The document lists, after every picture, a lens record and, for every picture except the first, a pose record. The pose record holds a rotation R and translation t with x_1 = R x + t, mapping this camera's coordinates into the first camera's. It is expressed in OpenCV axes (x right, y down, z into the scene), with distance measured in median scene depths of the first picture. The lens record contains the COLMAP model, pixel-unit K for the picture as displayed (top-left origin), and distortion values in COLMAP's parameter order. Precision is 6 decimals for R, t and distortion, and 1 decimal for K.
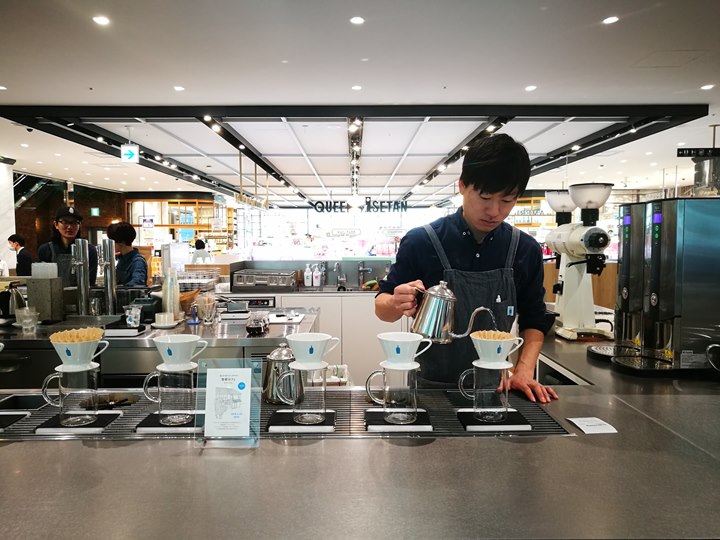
lens RADIAL K [[562.7, 0, 360.0], [0, 562.7, 270.0], [0, 0, 1]] dist [-0.003176, -0.000613]
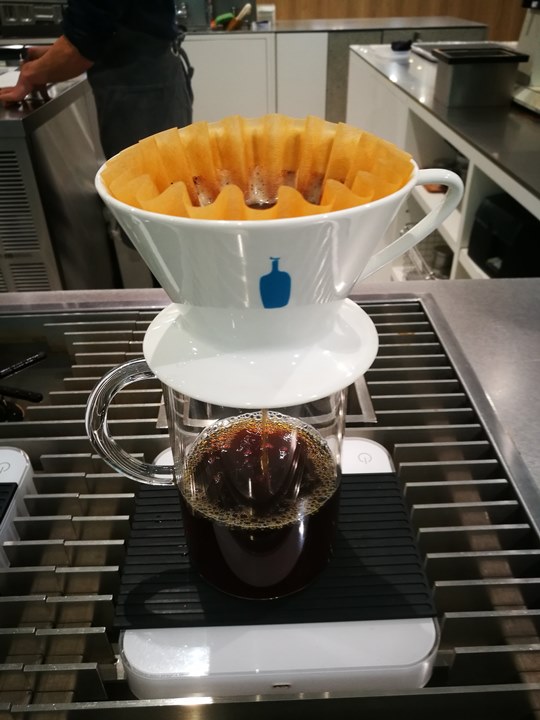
lens RADIAL K [[583.3, 0, 270.0], [0, 583.3, 360.0], [0, 0, 1]] dist [-0.003661, -0.002422]
pose [[0.999773, -0.020547, 0.005622, 0.041878], [0.014825, 0.860638, 0.509002, 0.015014], [-0.015297, -0.508803, 0.860747, 0.148374]]
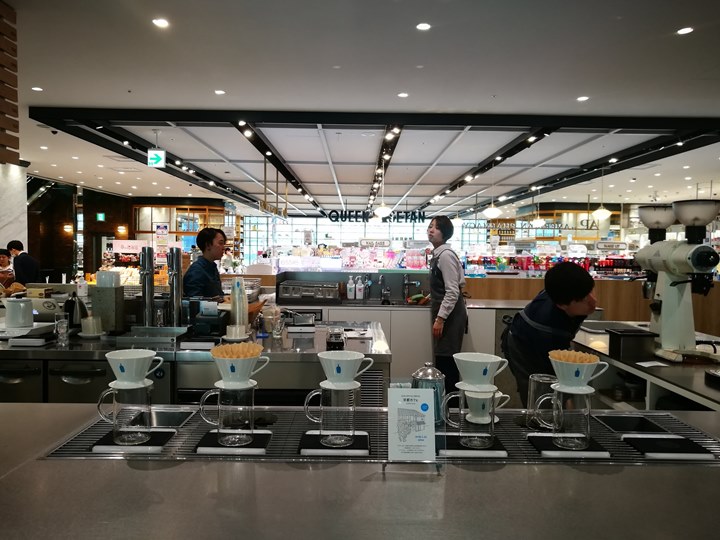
lens RADIAL K [[583.3, 0, 360.0], [0, 583.3, 270.0], [0, 0, 1]] dist [-0.003661, -0.002422]
pose [[0.999825, 0.018184, -0.004310, -0.051673], [-0.018266, 0.999636, -0.019858, -0.000988], [0.003947, 0.019934, 0.999794, 0.000391]]
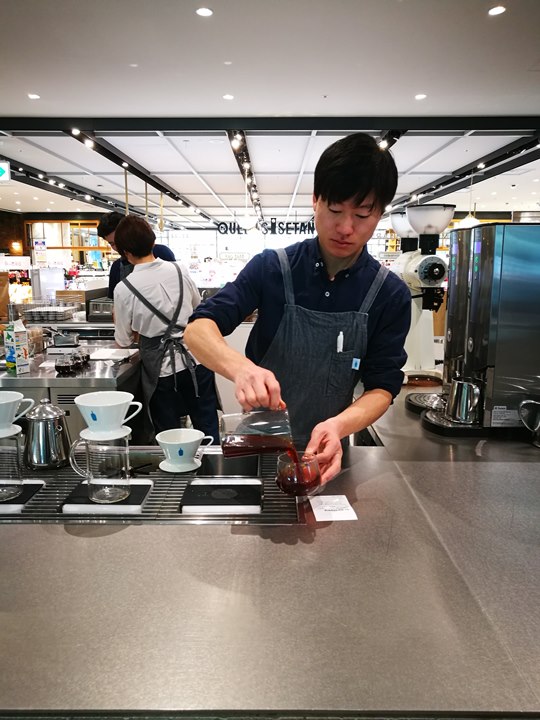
lens RADIAL K [[566.2, 0, 270.0], [0, 566.2, 360.0], [0, 0, 1]] dist [-0.075973, 0.148441]
pose [[0.999878, 0.006476, -0.014210, 0.056943], [-0.004757, 0.993018, 0.117868, -0.005790], [0.014874, -0.117786, 0.992928, 0.036462]]
